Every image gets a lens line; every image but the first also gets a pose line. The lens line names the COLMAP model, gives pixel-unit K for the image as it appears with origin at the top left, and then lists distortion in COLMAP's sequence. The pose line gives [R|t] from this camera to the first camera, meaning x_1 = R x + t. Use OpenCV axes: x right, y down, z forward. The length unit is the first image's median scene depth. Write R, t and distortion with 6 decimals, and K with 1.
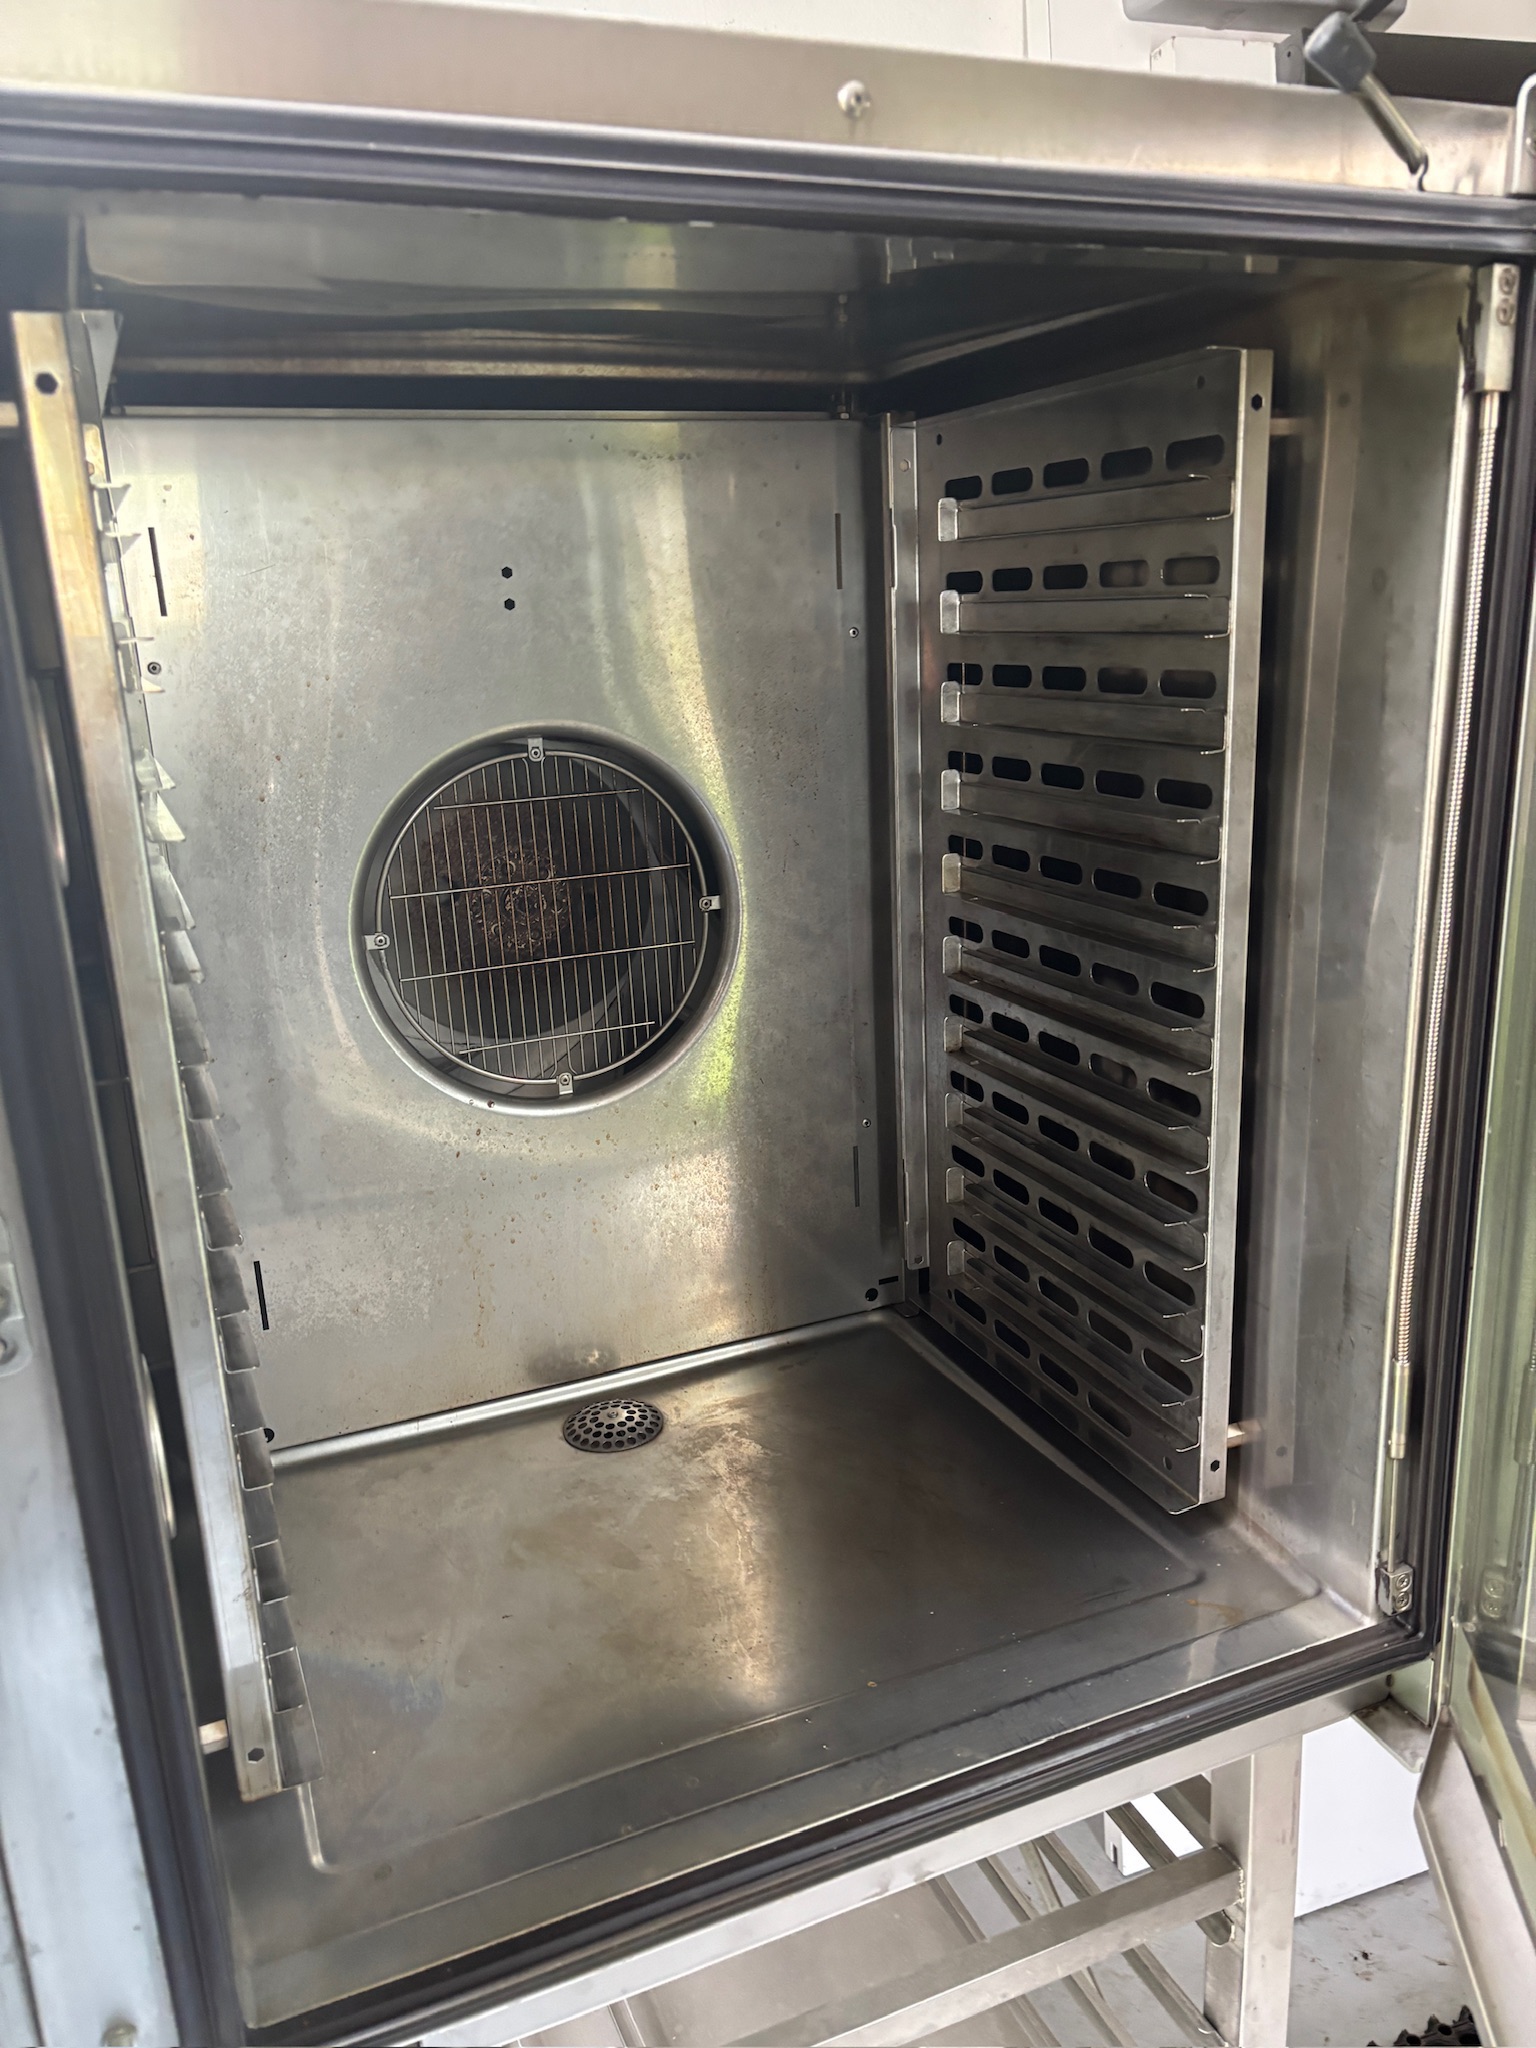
lens RADIAL K [[1549.2, 0, 771.9], [0, 1549.2, 1050.5], [0, 0, 1]] dist [-0.000976, -0.080627]
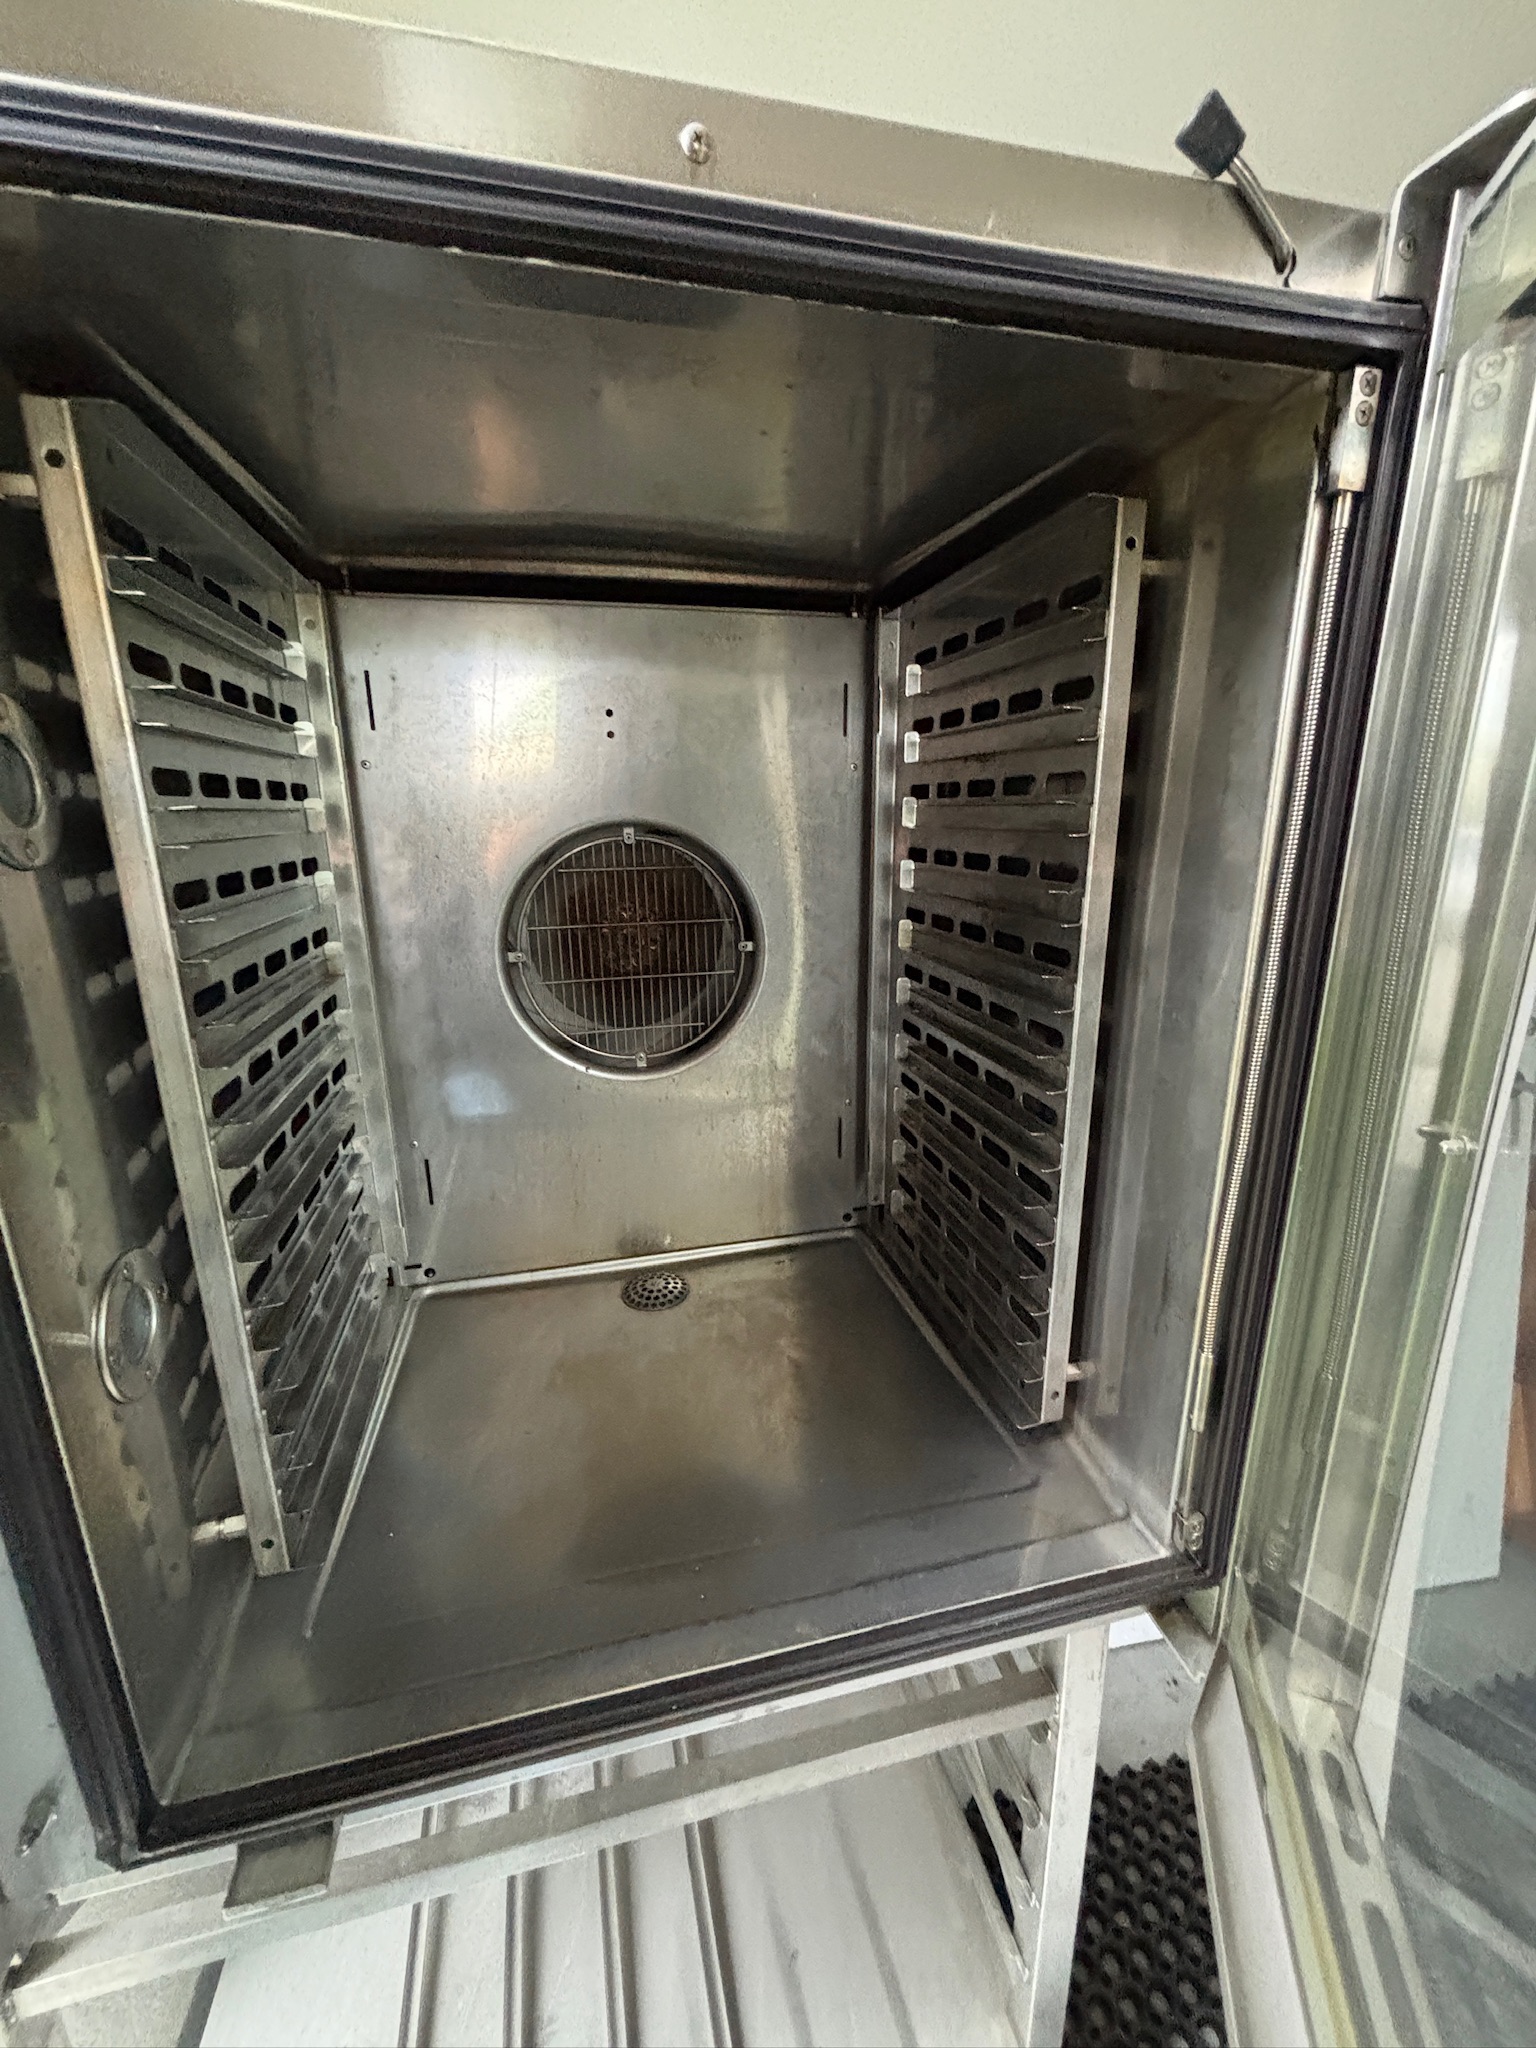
lens RADIAL K [[828.2, 0, 768.0], [0, 828.2, 1024.0], [0, 0, 1]] dist [-0.032862, 0.000026]
pose [[0.986604, 0.073581, -0.145594, 0.130125], [-0.076854, 0.996898, -0.016978, -0.011399], [0.143893, 0.027940, 0.989199, 0.284536]]
